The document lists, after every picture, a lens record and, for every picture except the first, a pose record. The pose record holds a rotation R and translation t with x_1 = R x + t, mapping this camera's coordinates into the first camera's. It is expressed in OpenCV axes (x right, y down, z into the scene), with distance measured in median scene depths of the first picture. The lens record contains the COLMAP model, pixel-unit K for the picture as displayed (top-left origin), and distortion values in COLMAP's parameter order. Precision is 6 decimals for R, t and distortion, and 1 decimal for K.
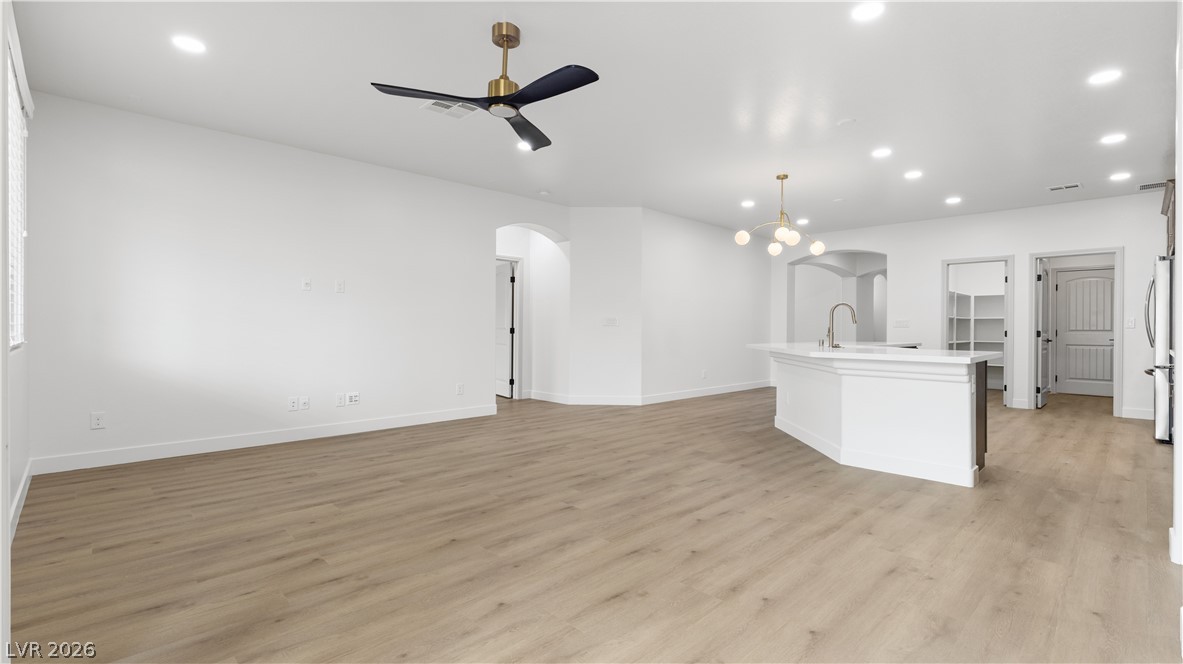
lens RADIAL K [[534.7, 0, 602.4], [0, 534.7, 325.9], [0, 0, 1]] dist [0.008479, -0.002883]
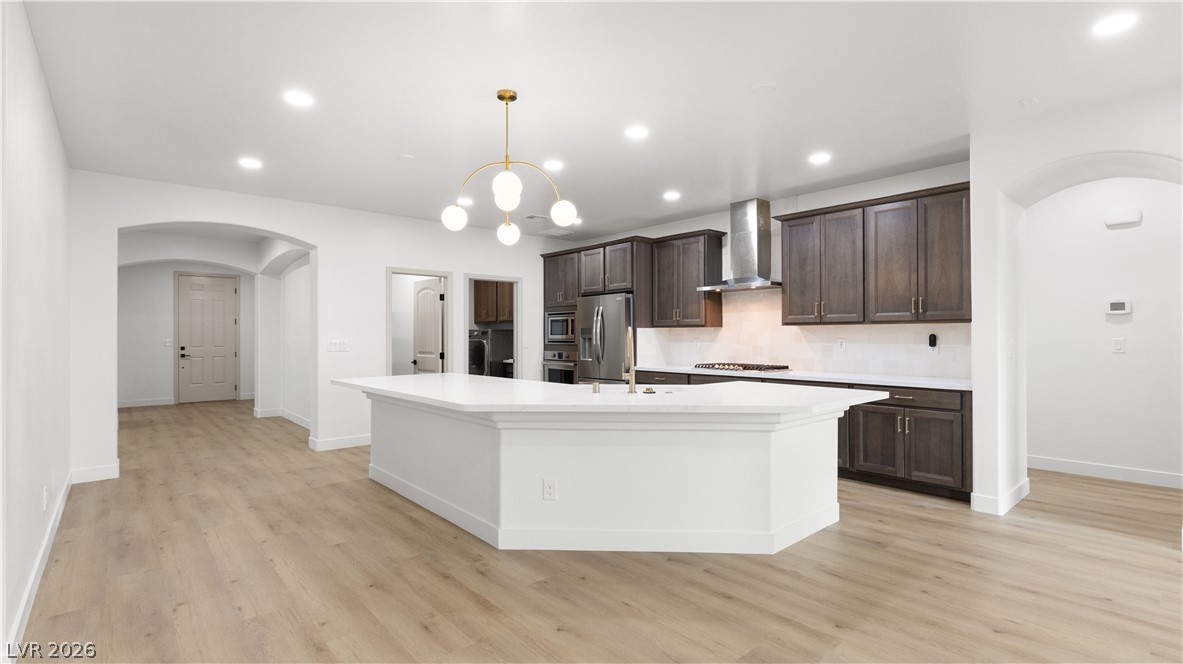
lens RADIAL K [[540.3, 0, 592.0], [0, 540.3, 335.2], [0, 0, 1]] dist [-0.002747, -0.000535]
pose [[0.049962, -0.003592, 0.998745, -0.453807], [-0.002634, 0.999990, 0.003728, -0.063730], [-0.998748, -0.002817, 0.049952, 1.813898]]
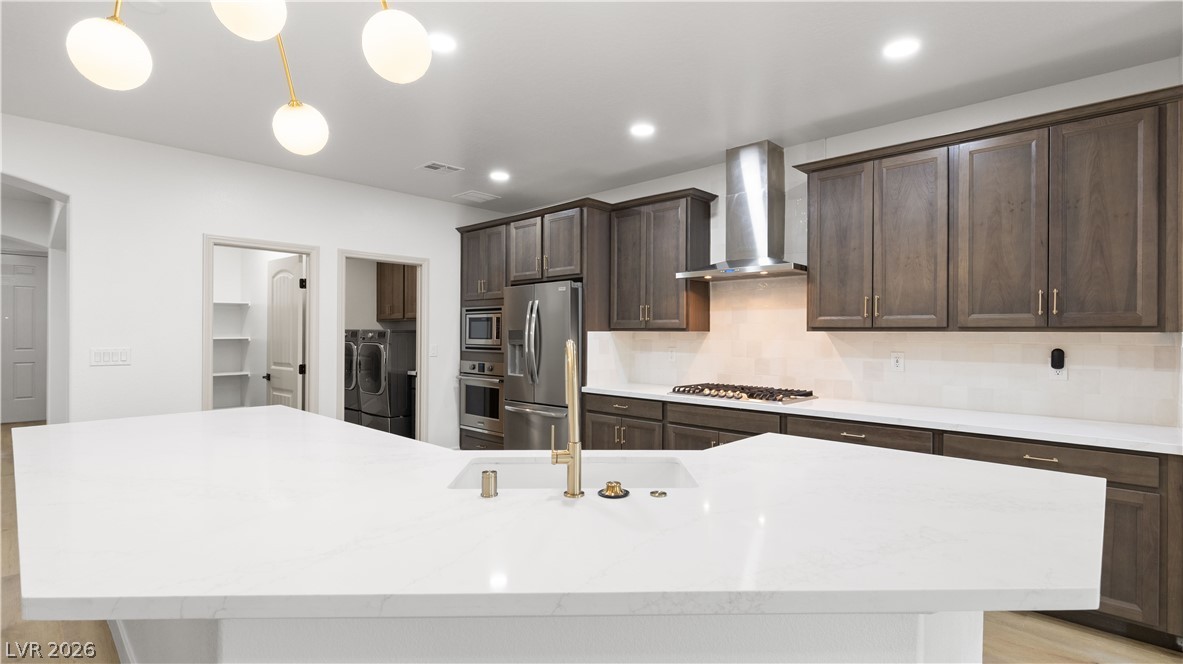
lens RADIAL K [[540.3, 0, 593.8], [0, 540.3, 331.0], [0, 0, 1]] dist [-0.002747, -0.000535]
pose [[-0.044534, -0.001428, 0.999007, 0.254009], [-0.010647, 0.999943, 0.000954, -0.089017], [-0.998951, -0.010594, -0.044546, 1.790634]]
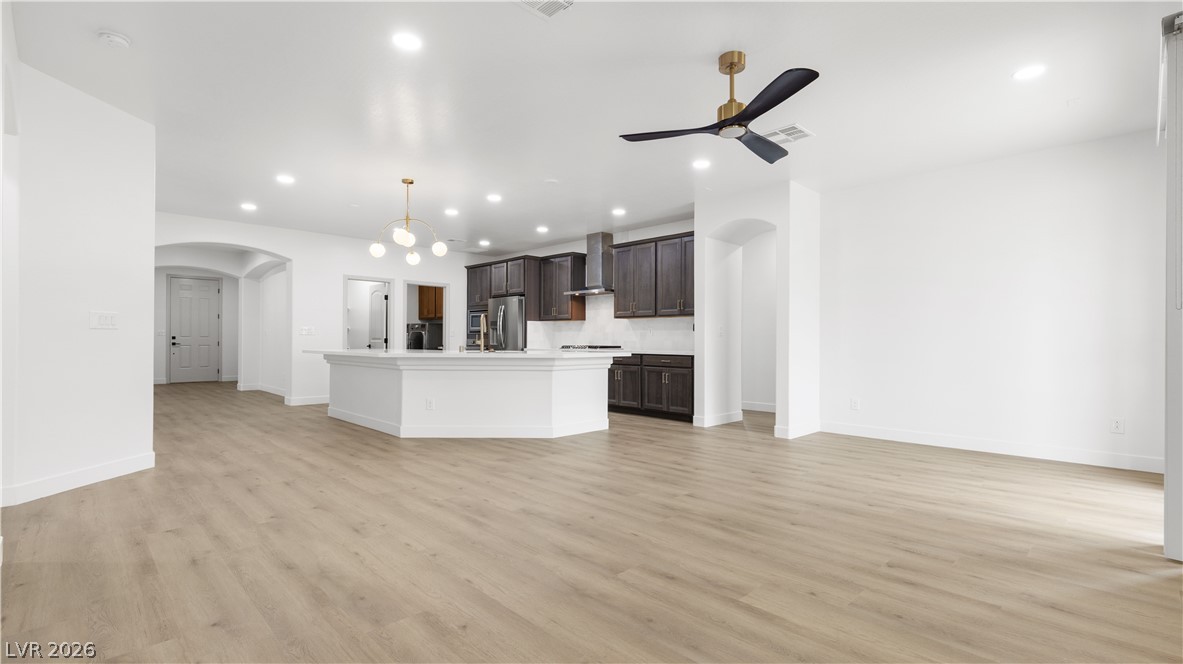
lens RADIAL K [[534.7, 0, 592.4], [0, 534.7, 340.7], [0, 0, 1]] dist [0.008479, -0.002883]
pose [[-0.002811, -0.004390, 0.999986, -1.330994], [-0.010351, 0.999937, 0.004360, 0.013334], [-0.999942, -0.010339, -0.002856, 1.358246]]
